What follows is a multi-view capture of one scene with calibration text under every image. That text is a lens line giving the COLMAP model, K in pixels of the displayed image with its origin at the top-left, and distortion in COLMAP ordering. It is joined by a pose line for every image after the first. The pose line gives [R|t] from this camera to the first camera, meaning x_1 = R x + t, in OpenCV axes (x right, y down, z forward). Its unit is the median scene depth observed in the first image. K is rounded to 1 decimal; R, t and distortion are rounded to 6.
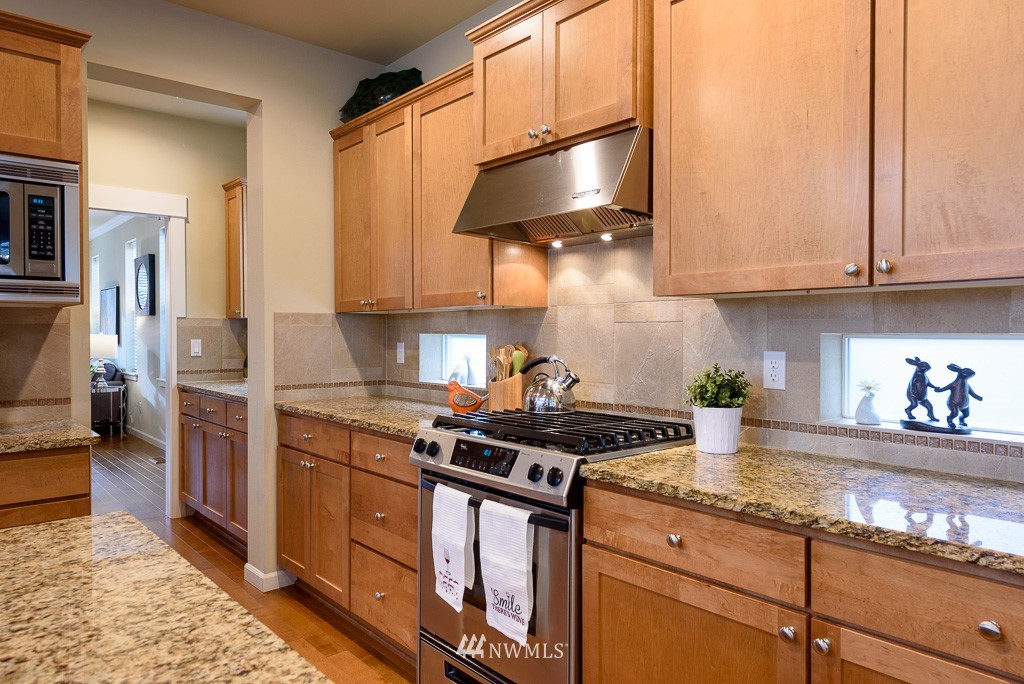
lens RADIAL K [[681.1, 0, 512.4], [0, 681.1, 337.6], [0, 0, 1]] dist [0.001607, -0.000050]
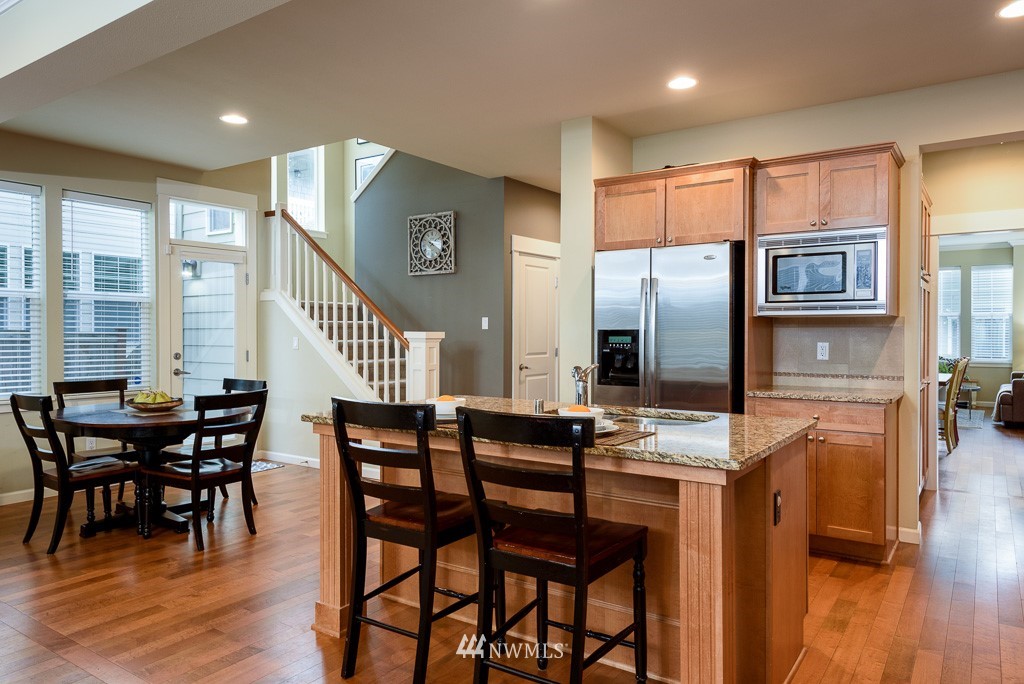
lens RADIAL K [[681.1, 0, 510.5], [0, 681.1, 340.0], [0, 0, 1]] dist [0.001607, -0.000050]
pose [[0.246546, 0.007747, -0.969100, 0.762074], [-0.011489, 0.999921, 0.005071, 0.013641], [0.969063, 0.009884, 0.246615, -0.262141]]
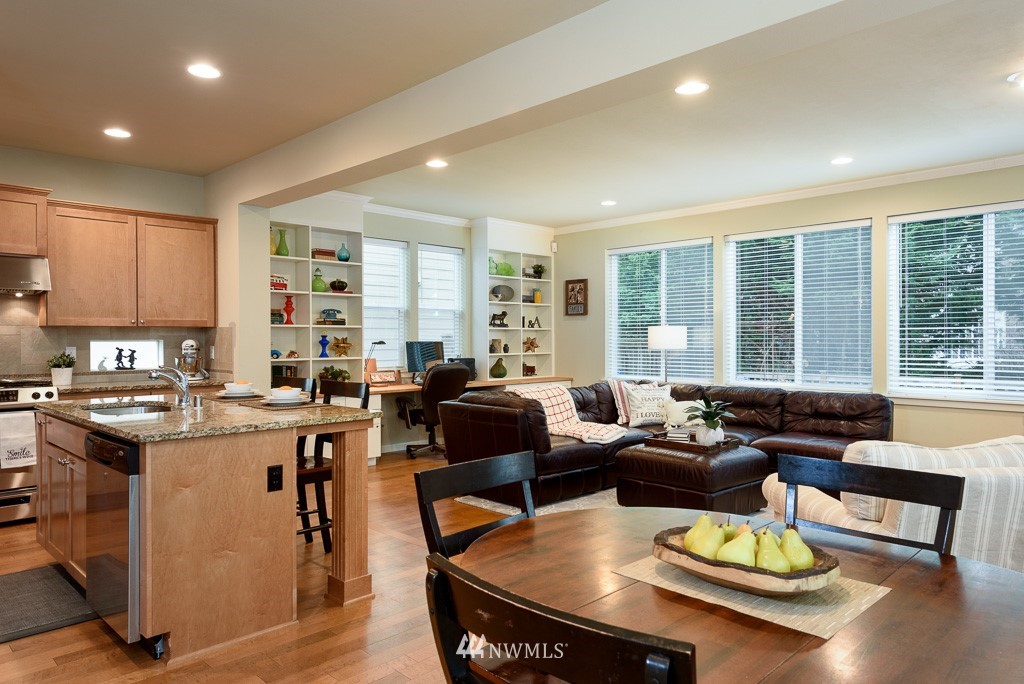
lens RADIAL K [[681.1, 0, 511.1], [0, 681.1, 340.7], [0, 0, 1]] dist [0.001607, -0.000050]
pose [[-0.081873, -0.004468, 0.996633, -2.352900], [0.009154, 0.999944, 0.005235, -0.002282], [-0.996601, 0.009552, -0.081828, -0.491835]]
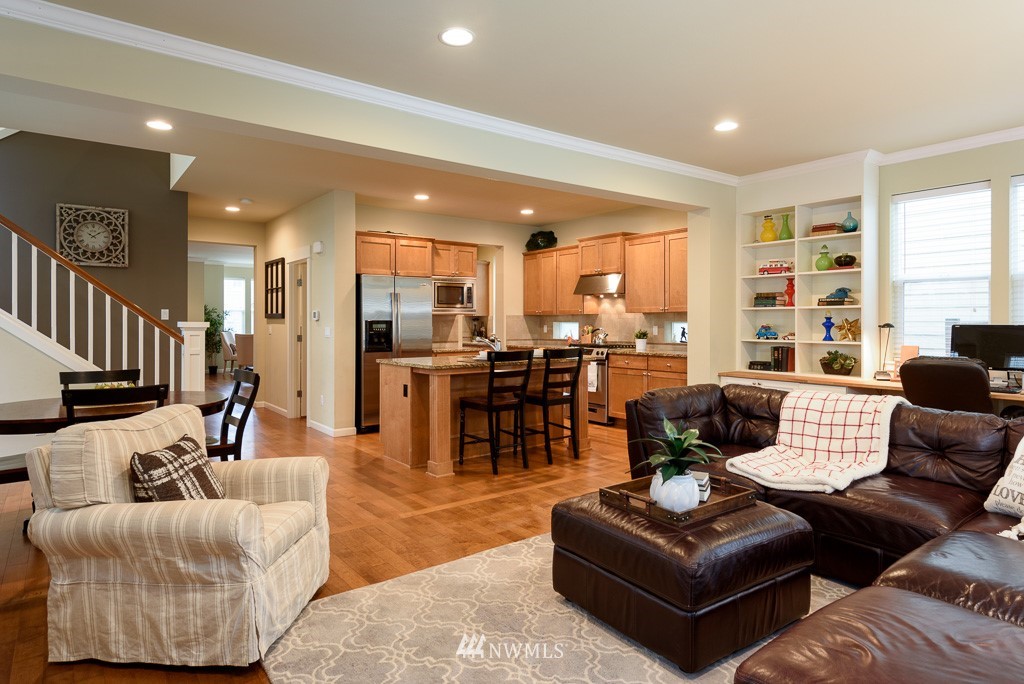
lens RADIAL K [[605.8, 0, 509.9], [0, 605.8, 334.8], [0, 0, 1]] dist [0.003976, -0.000080]
pose [[0.997763, -0.000568, -0.066841, -0.245004], [0.001425, 0.999917, 0.012780, 0.024864], [0.066828, -0.012847, 0.997682, -2.656824]]
